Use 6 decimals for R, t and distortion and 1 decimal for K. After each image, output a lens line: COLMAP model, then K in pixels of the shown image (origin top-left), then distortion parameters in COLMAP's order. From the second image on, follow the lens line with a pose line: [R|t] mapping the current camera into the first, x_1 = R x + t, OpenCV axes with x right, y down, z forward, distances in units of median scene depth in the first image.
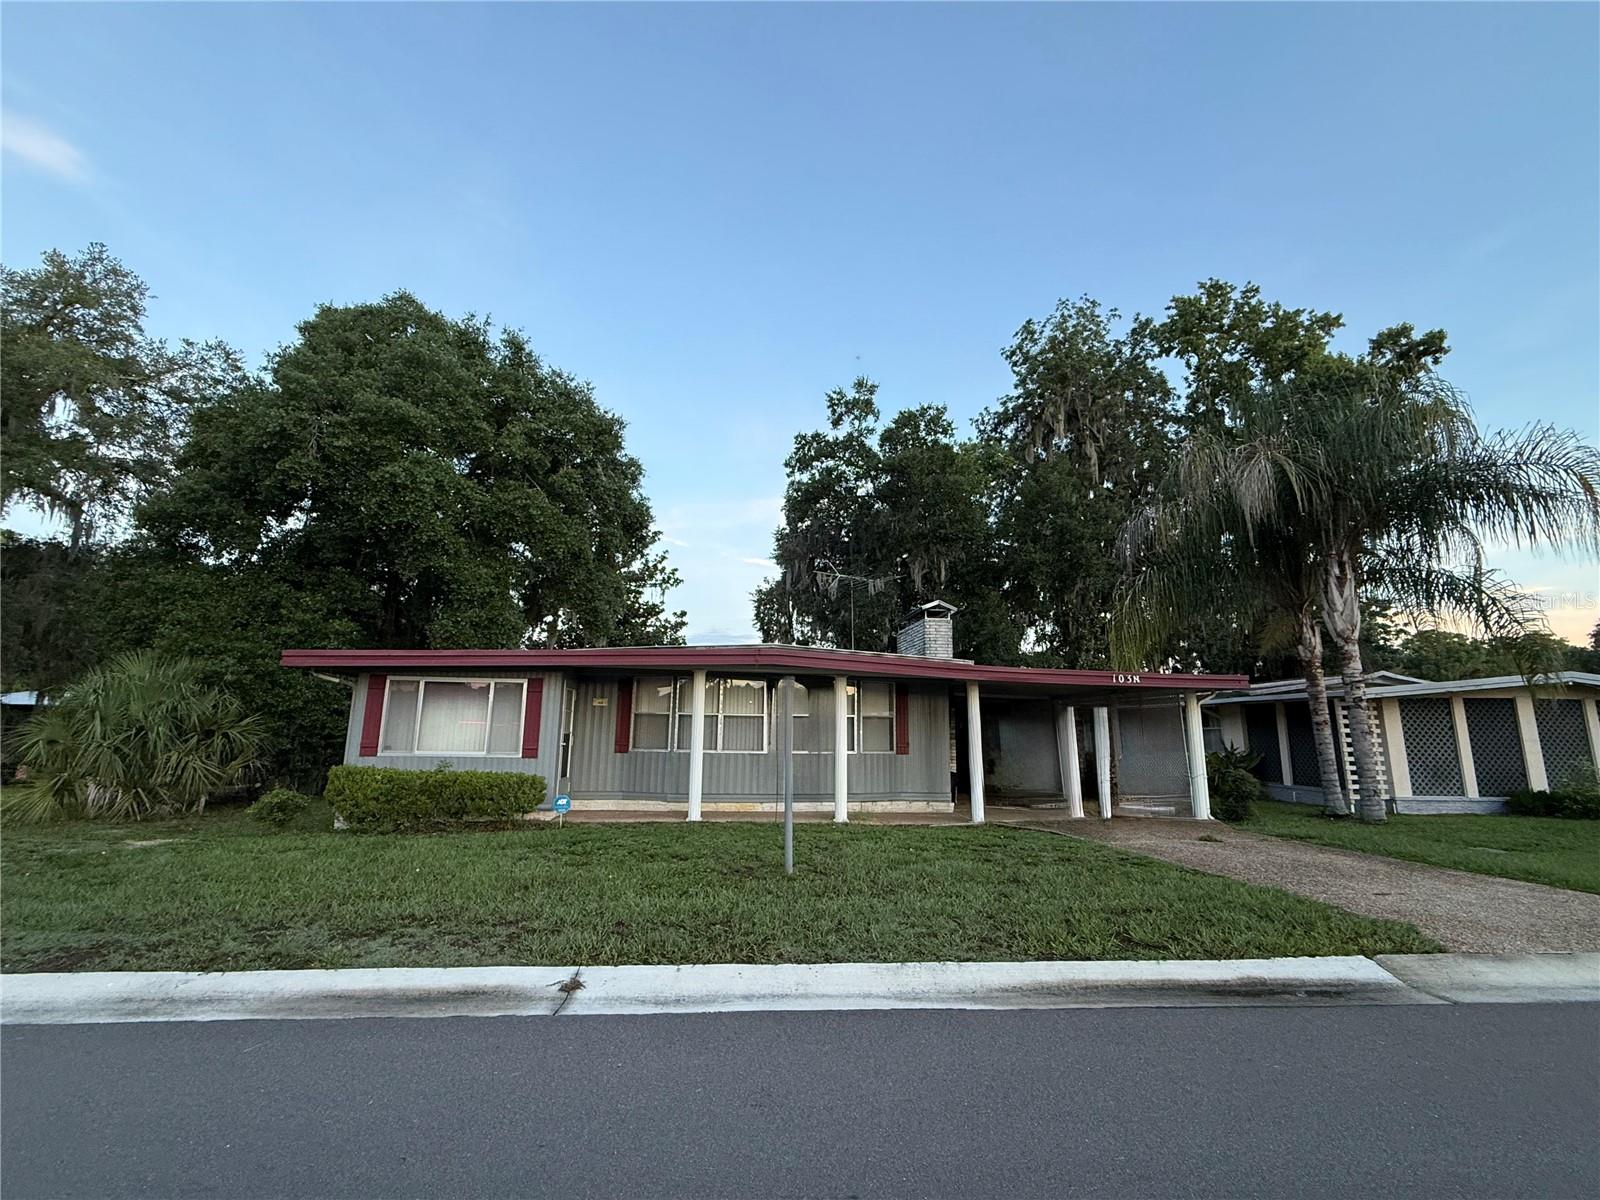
lens RADIAL K [[691.2, 0, 799.5], [0, 691.2, 604.8], [0, 0, 1]] dist [-0.001750, 0.000235]
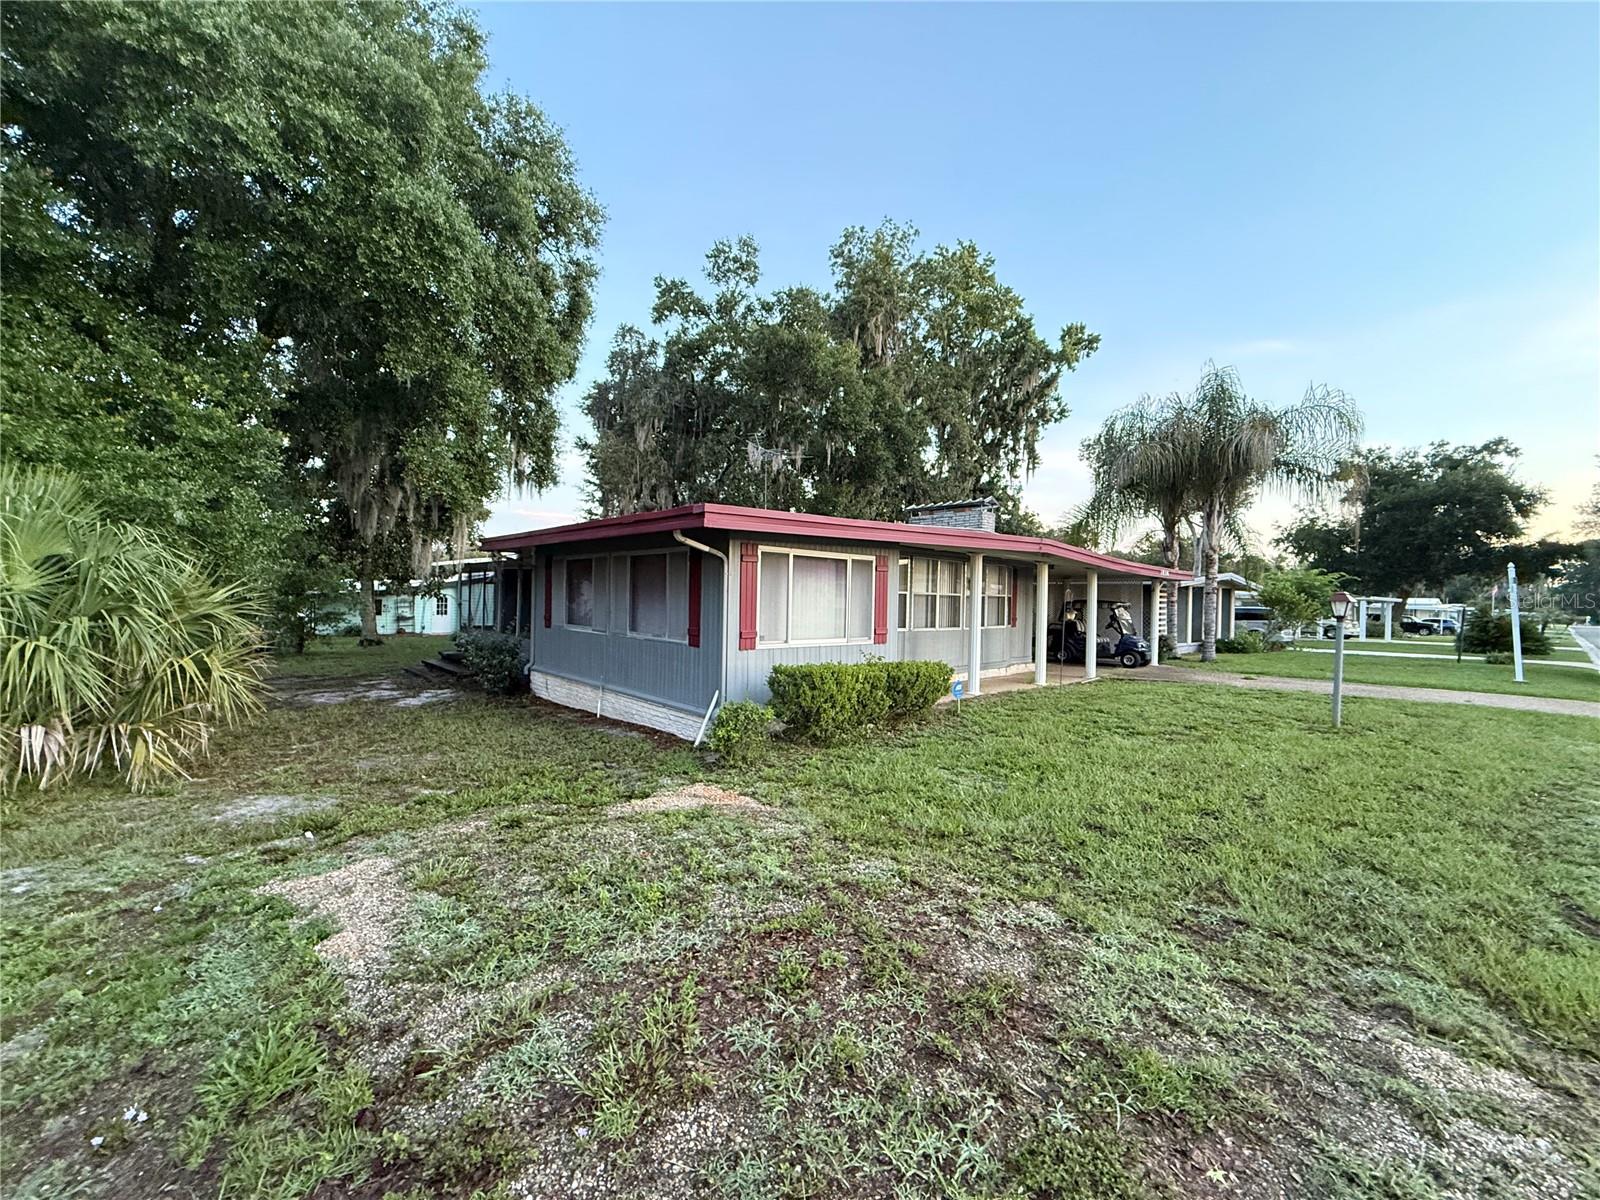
lens RADIAL K [[636.0, 0, 794.4], [0, 636.0, 600.3], [0, 0, 1]] dist [0.001664, -0.000392]
pose [[0.808094, 0.001923, 0.589050, -0.729548], [-0.121110, 0.979173, 0.162949, 0.032903], [-0.576469, -0.203018, 0.791497, 0.313677]]
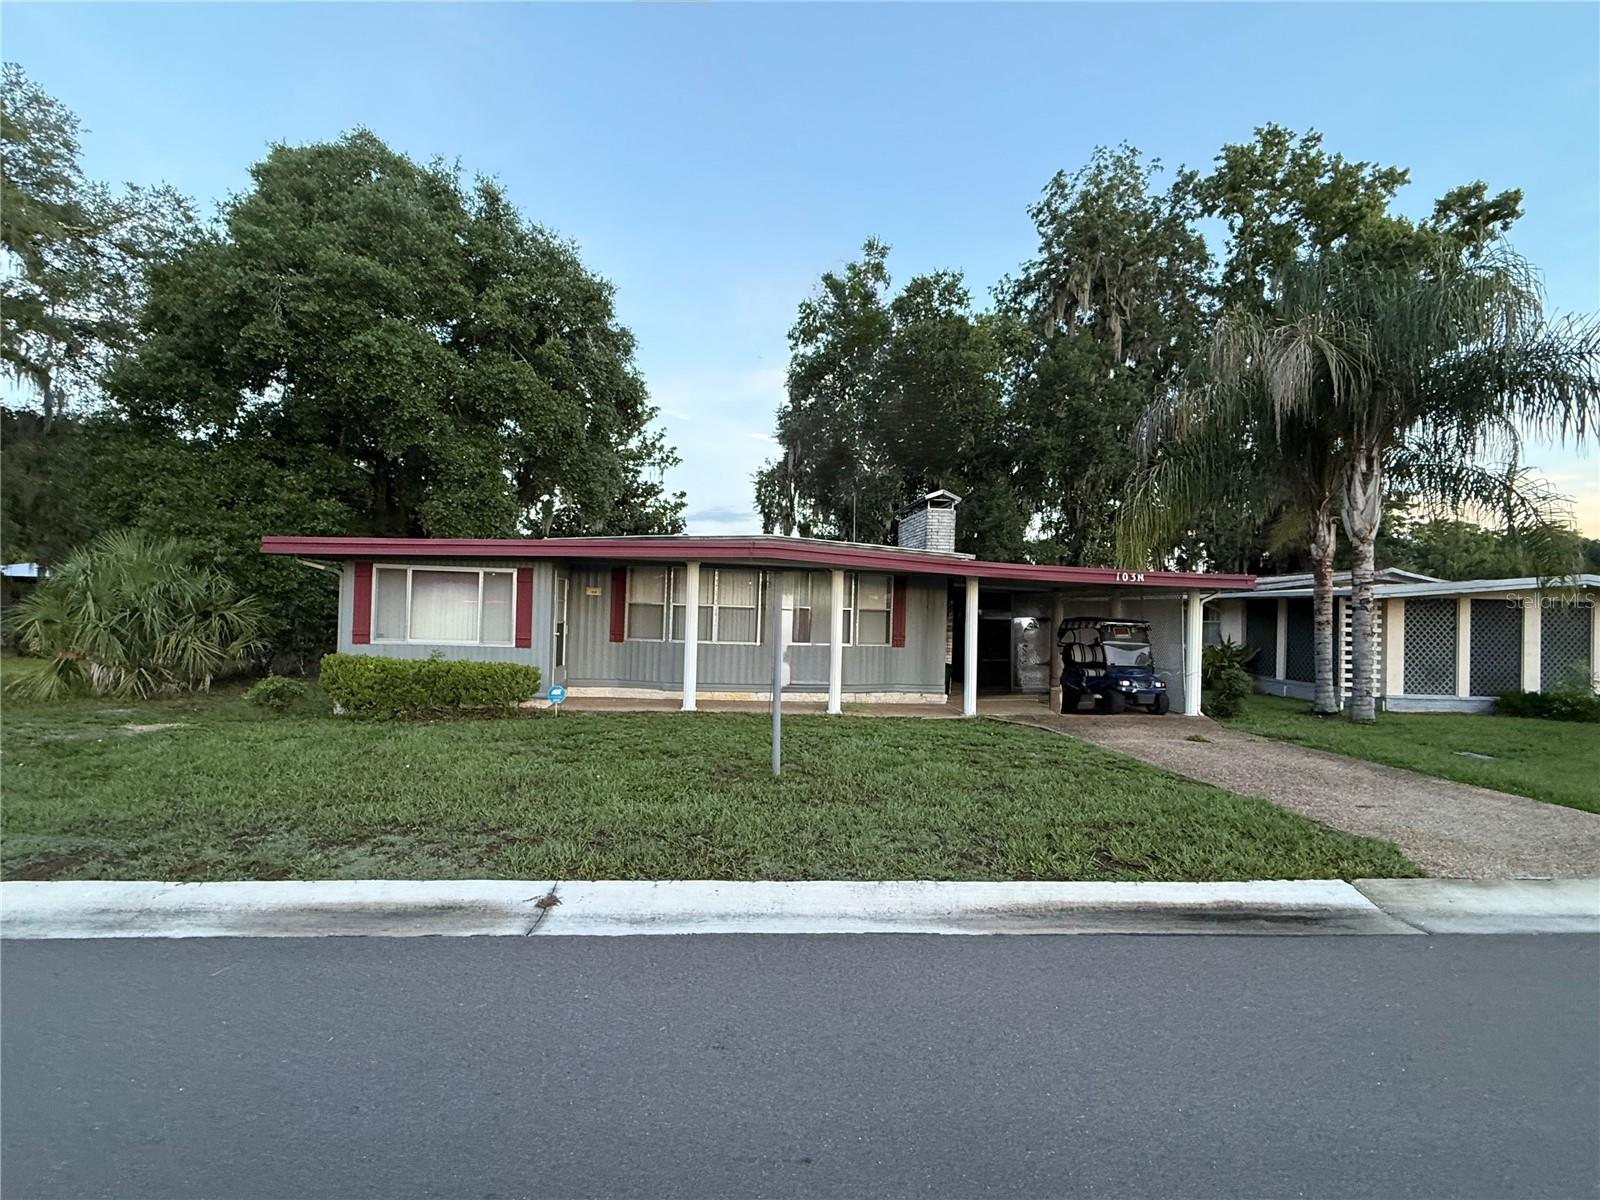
lens RADIAL K [[691.2, 0, 799.5], [0, 691.2, 604.8], [0, 0, 1]] dist [-0.001750, 0.000235]
pose [[0.999868, 0.015667, -0.004236, 0.008605], [-0.014692, 0.984660, 0.173863, -0.013878], [0.006895, -0.173778, 0.984761, 0.023693]]
